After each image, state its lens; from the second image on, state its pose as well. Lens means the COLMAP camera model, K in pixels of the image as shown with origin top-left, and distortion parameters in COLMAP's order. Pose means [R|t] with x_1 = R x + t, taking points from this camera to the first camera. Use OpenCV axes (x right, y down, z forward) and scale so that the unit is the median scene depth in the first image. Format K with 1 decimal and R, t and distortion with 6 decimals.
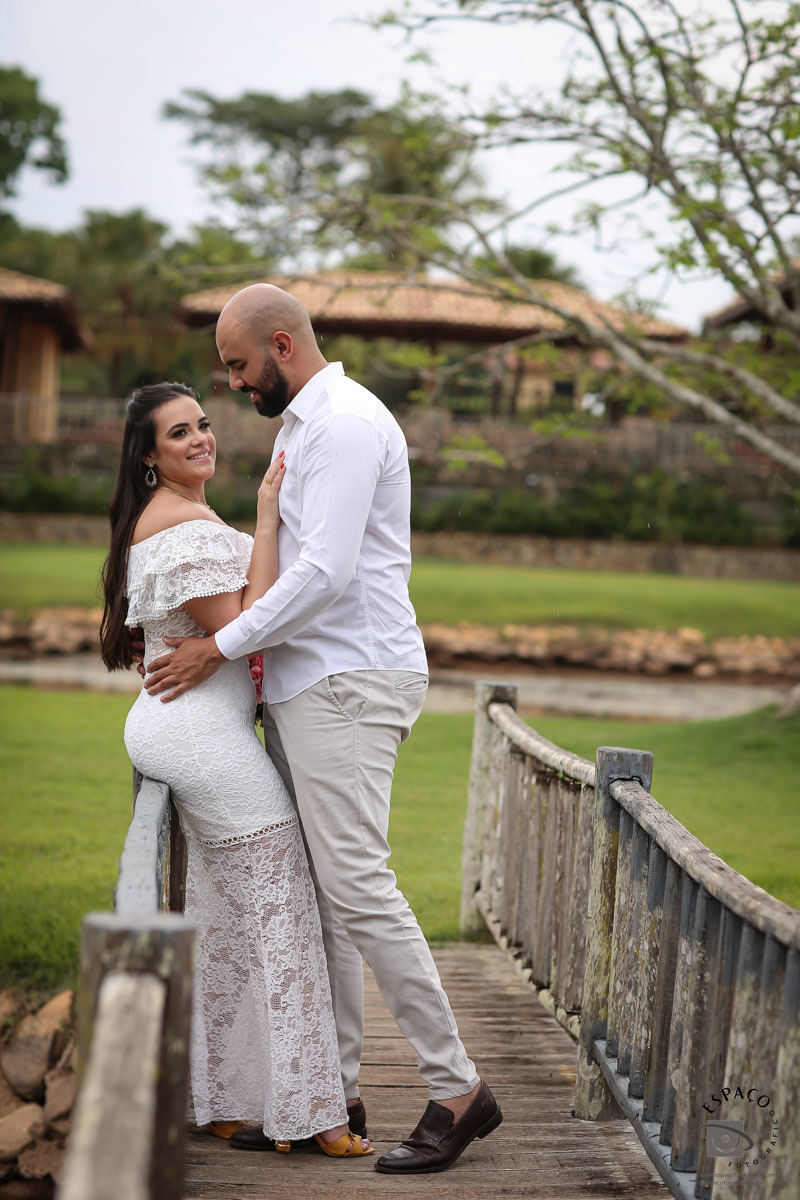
lens RADIAL K [[2934.8, 0, 400.0], [0, 2934.8, 600.0], [0, 0, 1]] dist [-0.000129, -0.397451]
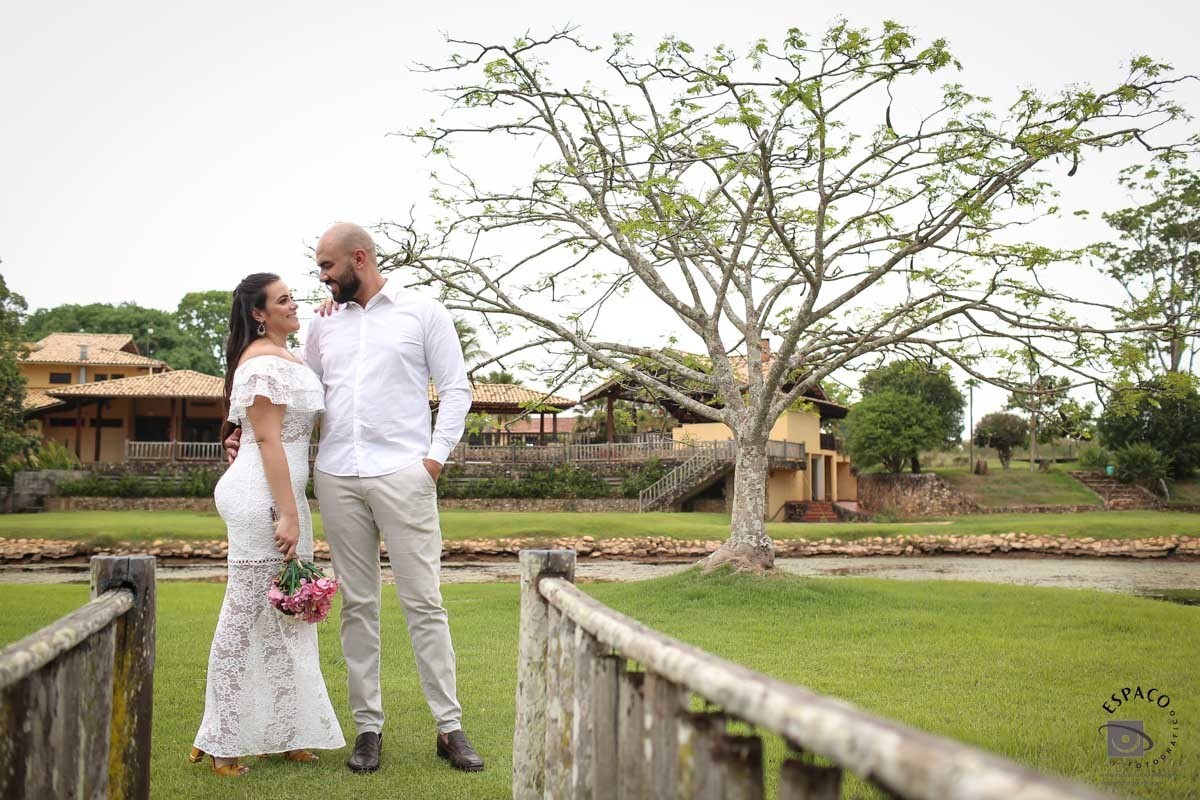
lens RADIAL K [[1196.3, 0, 600.0], [0, 1196.3, 400.0], [0, 0, 1]] dist [-0.061625, 0.026328]
pose [[0.991265, -0.034099, 0.127402, 0.003822], [0.047762, 0.993243, -0.105772, 0.010960], [-0.122935, 0.110933, 0.986195, 0.327355]]
